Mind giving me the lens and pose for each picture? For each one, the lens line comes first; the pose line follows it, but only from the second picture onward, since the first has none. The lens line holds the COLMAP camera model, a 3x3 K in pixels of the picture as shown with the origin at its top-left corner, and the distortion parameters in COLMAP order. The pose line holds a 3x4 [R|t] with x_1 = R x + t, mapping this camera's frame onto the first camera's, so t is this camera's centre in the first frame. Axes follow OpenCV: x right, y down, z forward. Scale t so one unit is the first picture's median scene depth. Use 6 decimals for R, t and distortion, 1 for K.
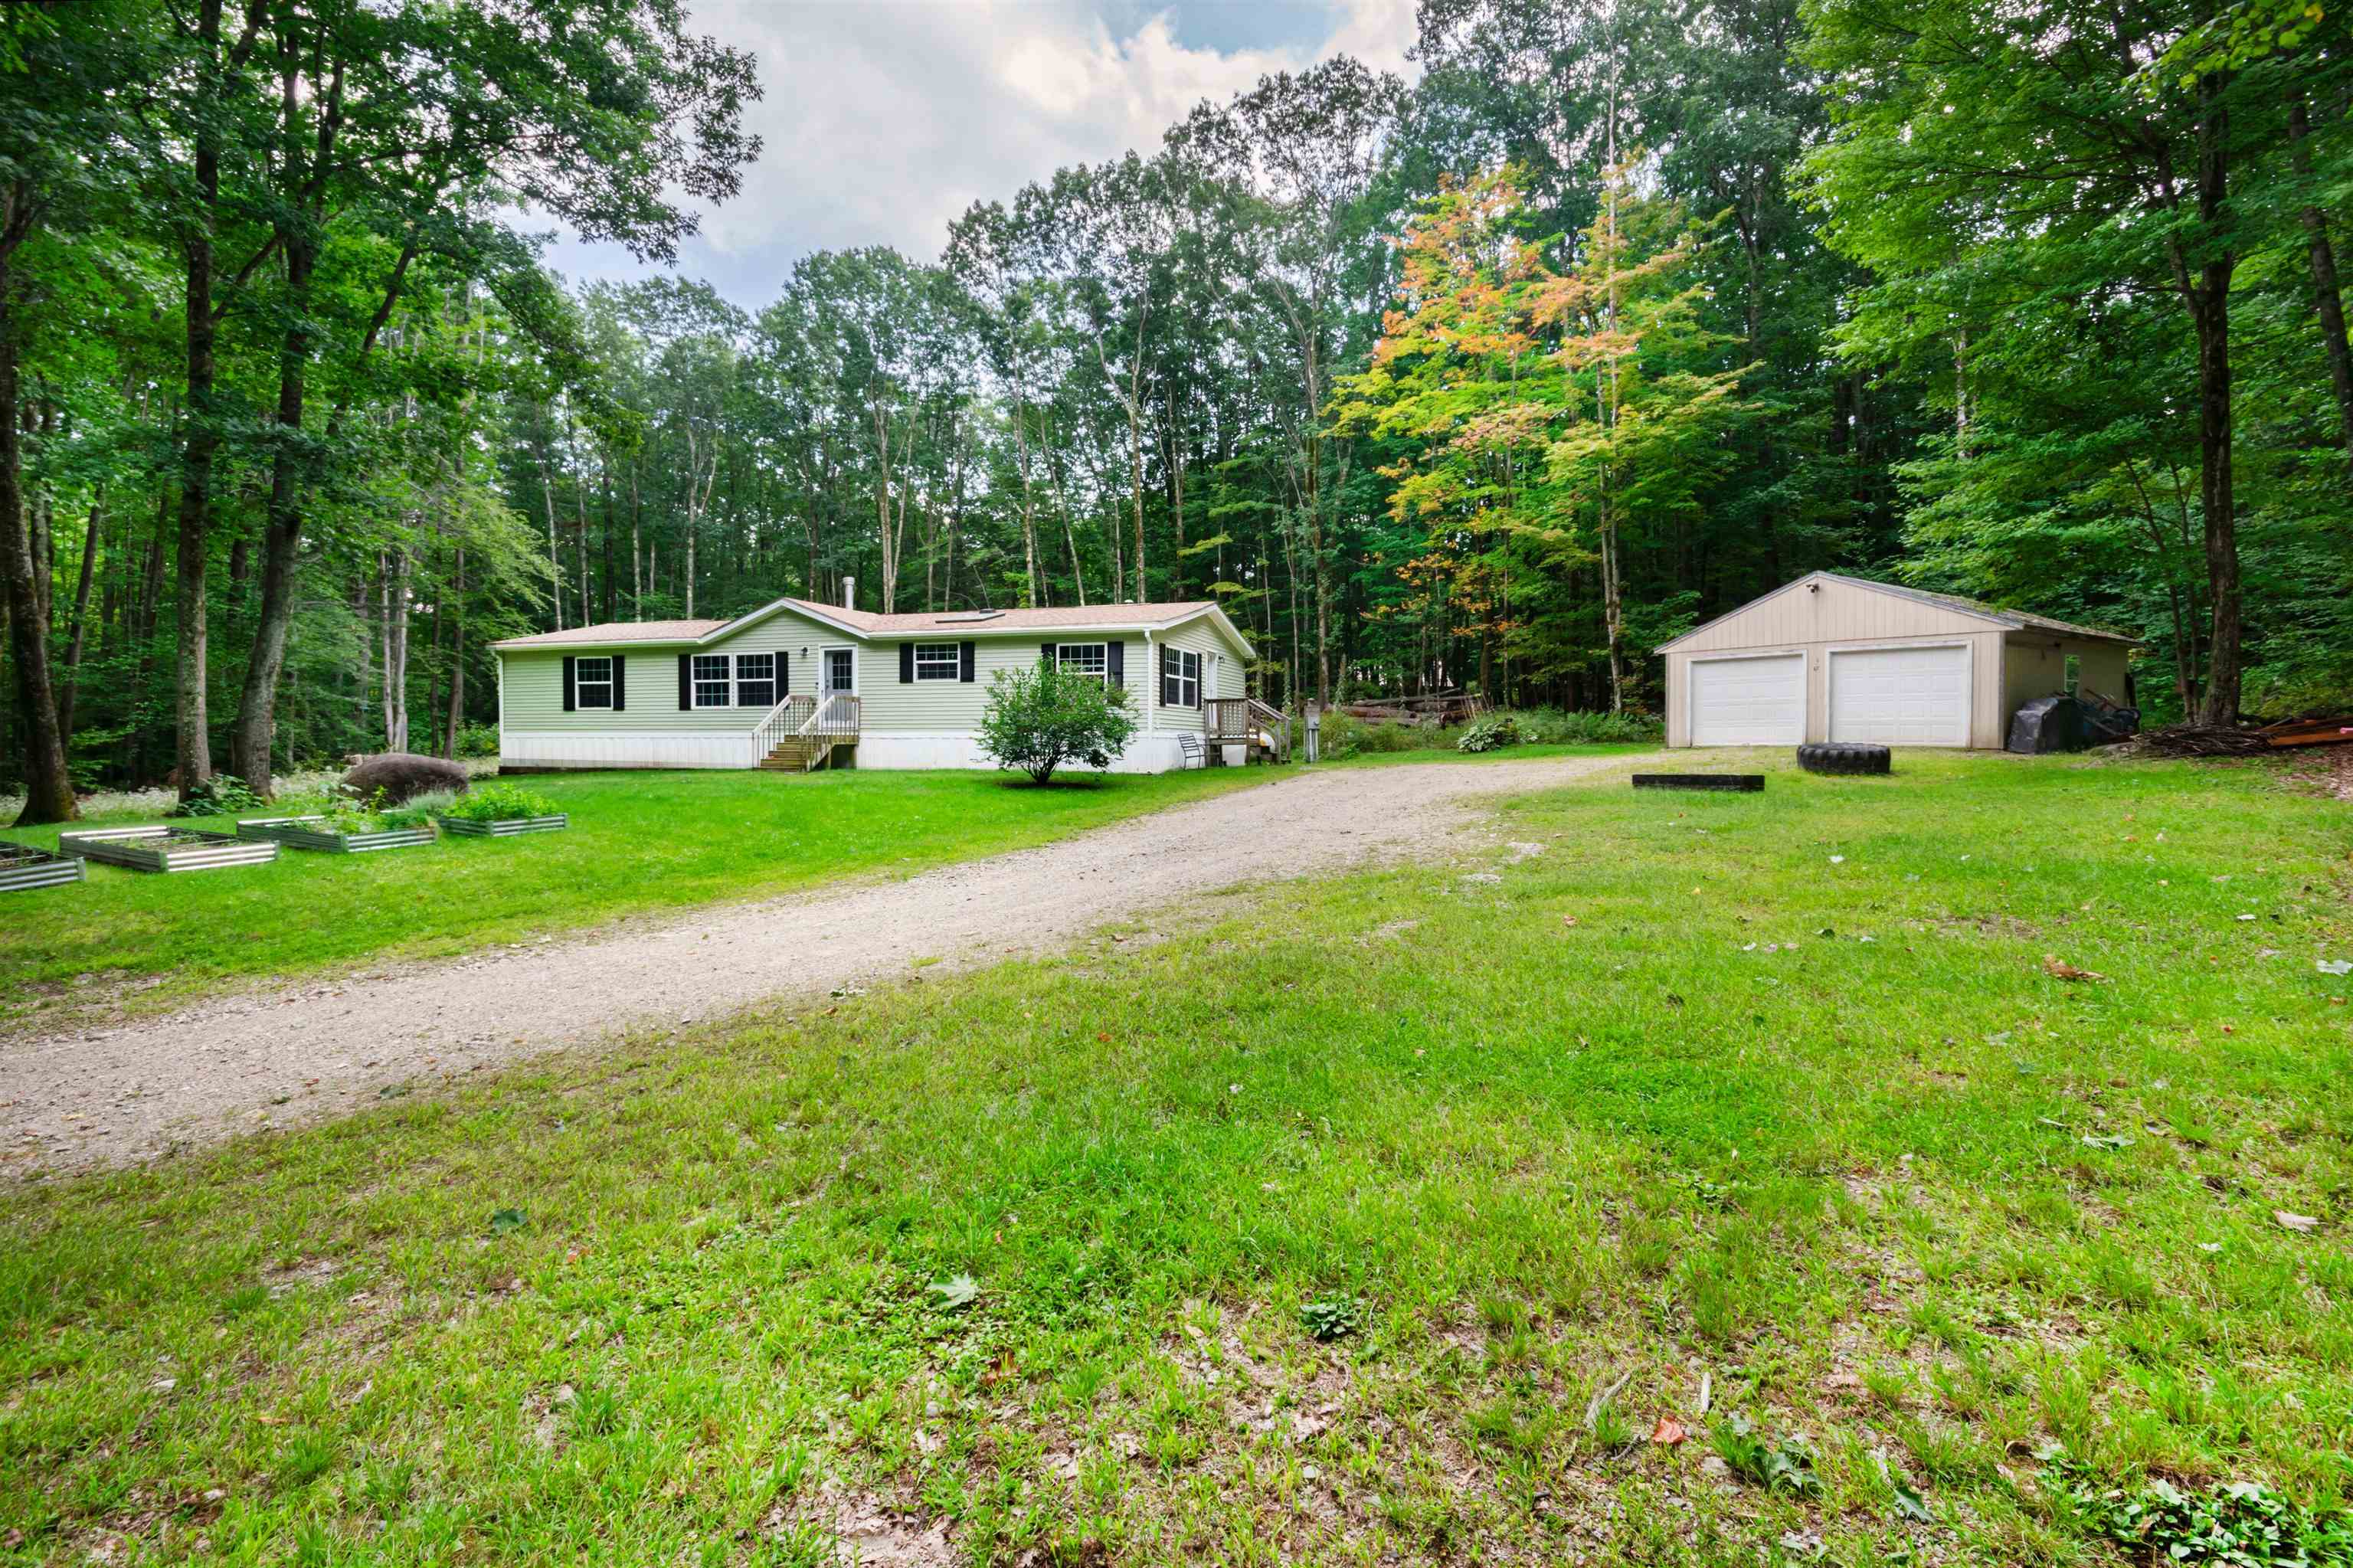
lens RADIAL K [[1162.5, 0, 1173.0], [0, 1162.5, 751.7], [0, 0, 1]] dist [0.000470, 0.000062]
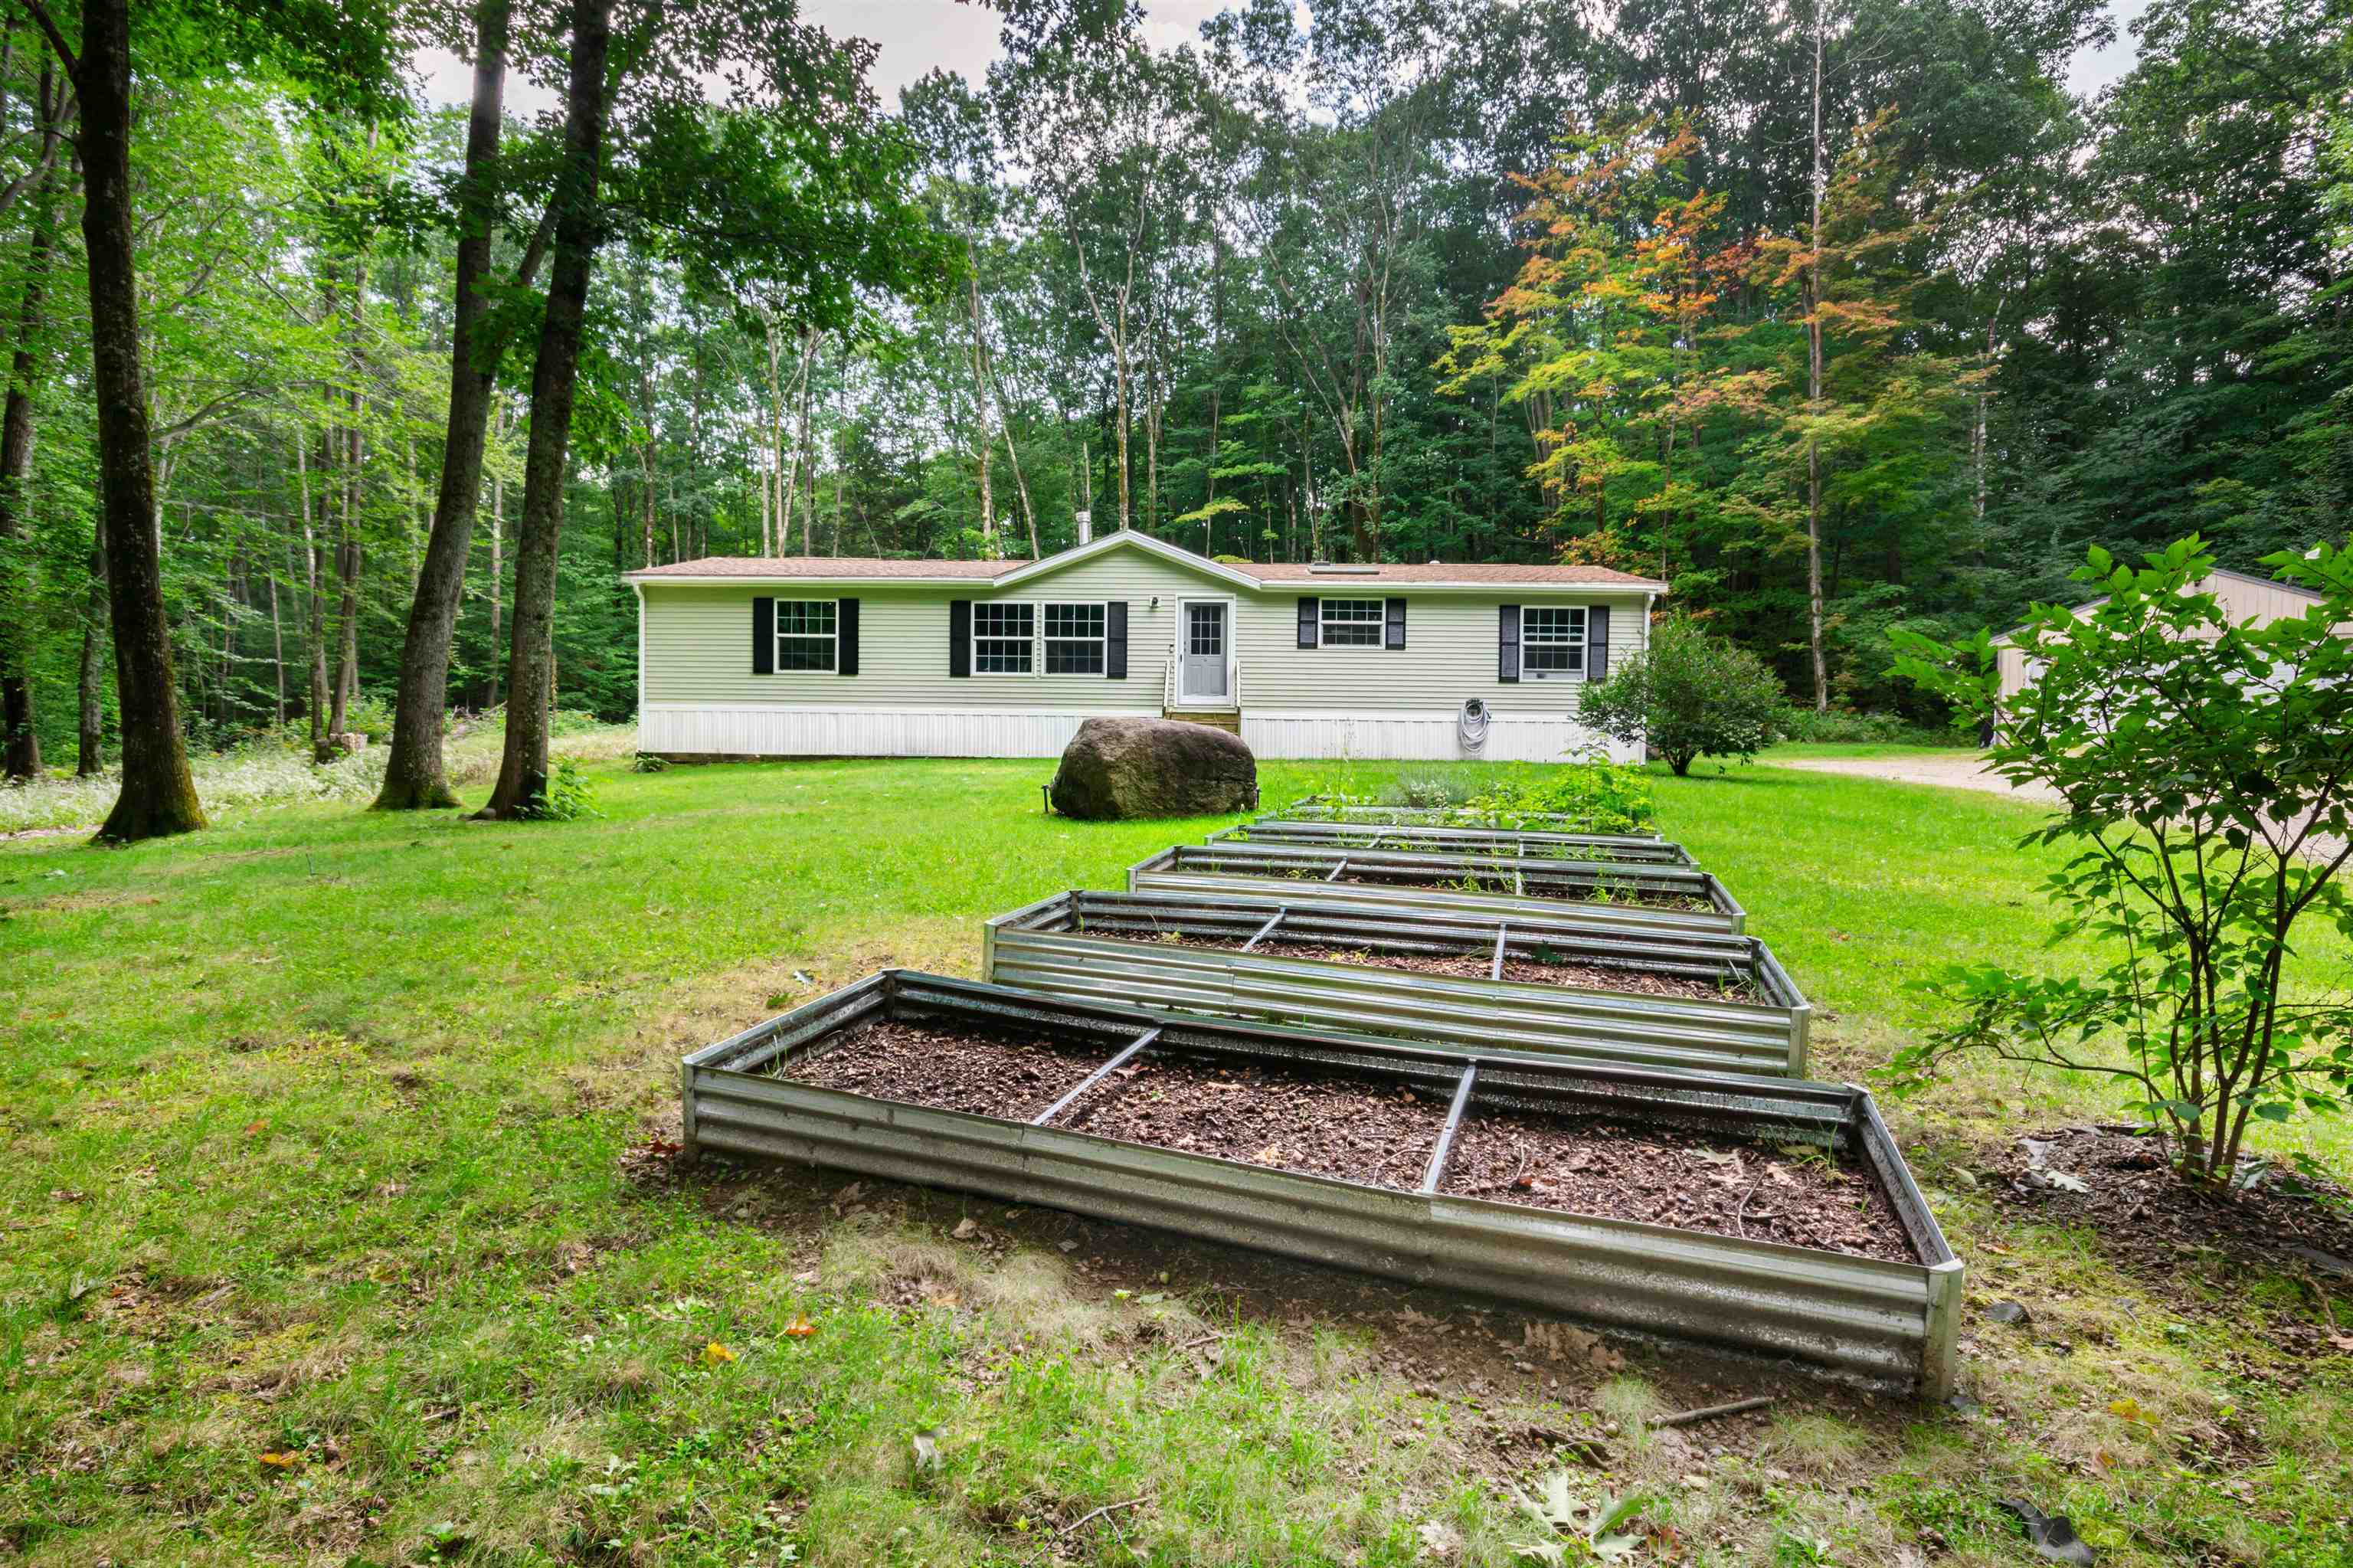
lens RADIAL K [[1254.0, 0, 1176.5], [0, 1254.0, 784.0], [0, 0, 1]] dist [0.002085, 0.001194]
pose [[0.960484, 0.003551, 0.278313, -0.508688], [-0.009903, 0.999721, 0.021423, 0.013225], [-0.278159, -0.023333, 0.960252, 0.204140]]
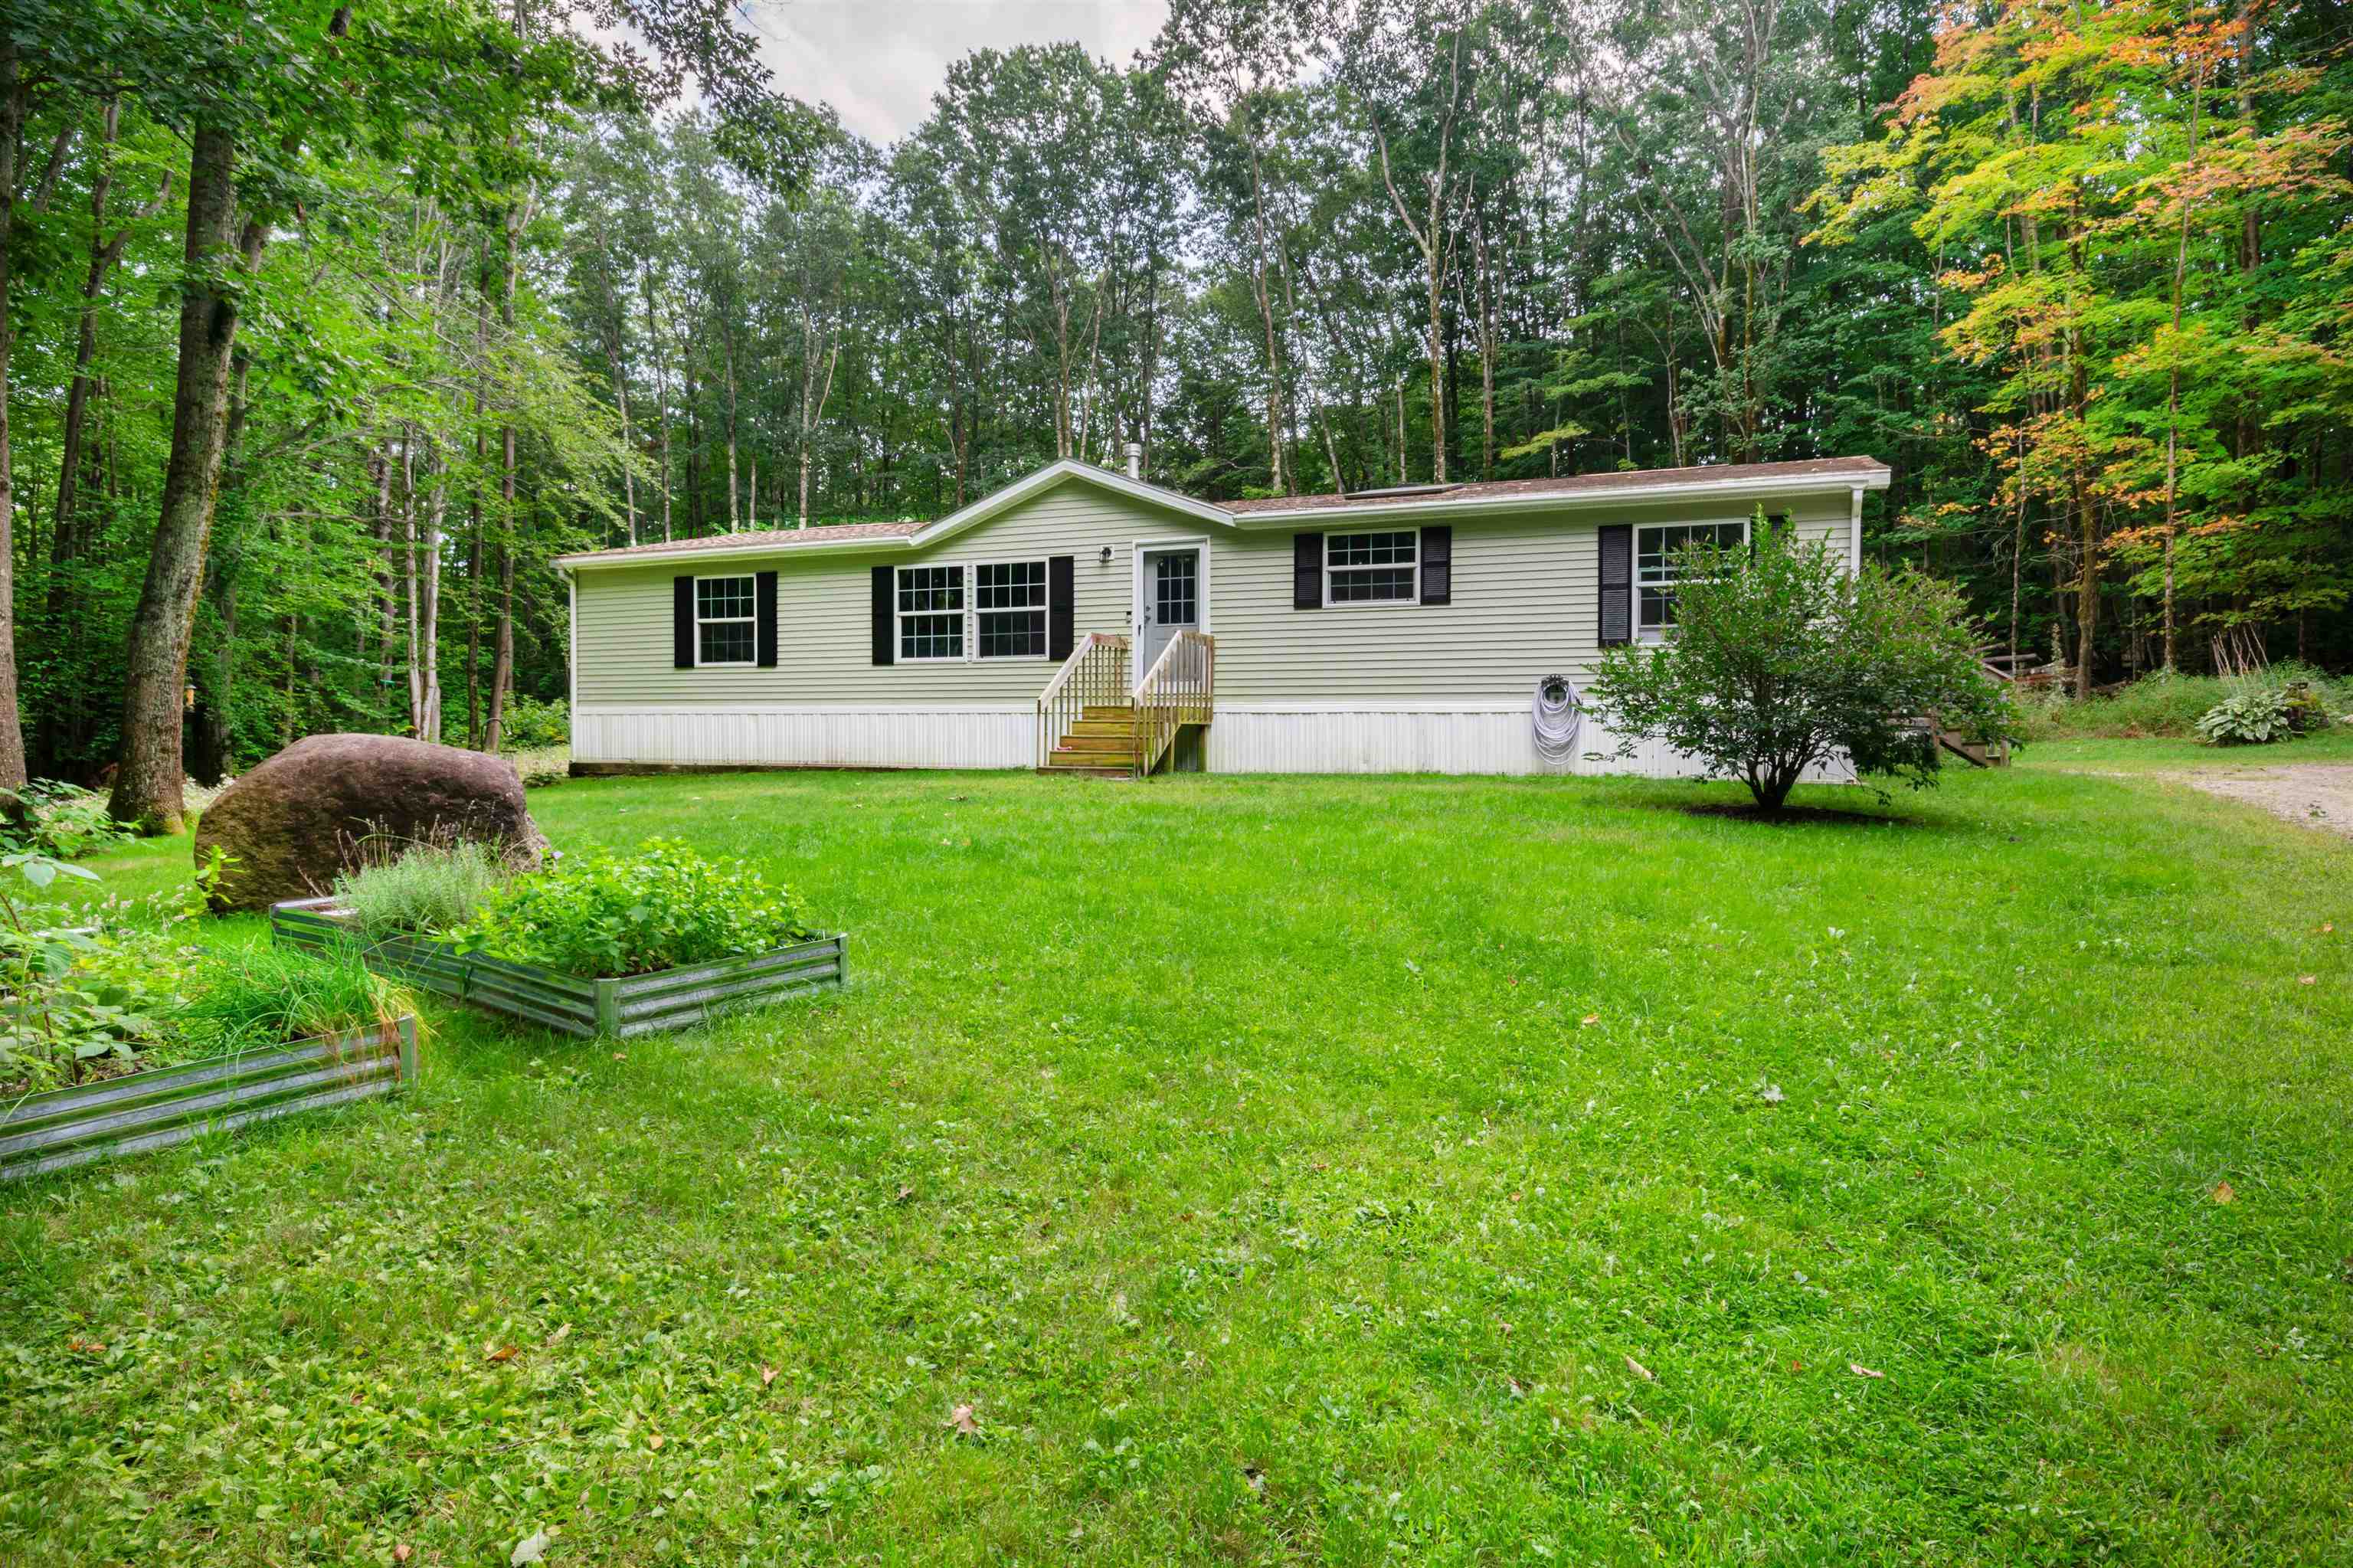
lens RADIAL K [[1379.0, 0, 1171.9], [0, 1379.0, 746.8], [0, 0, 1]] dist [-0.000127, -0.000020]
pose [[0.994734, 0.003158, -0.102439, -0.211159], [-0.003069, 0.999995, 0.001023, 0.002848], [0.102442, -0.000703, 0.994739, 0.346865]]
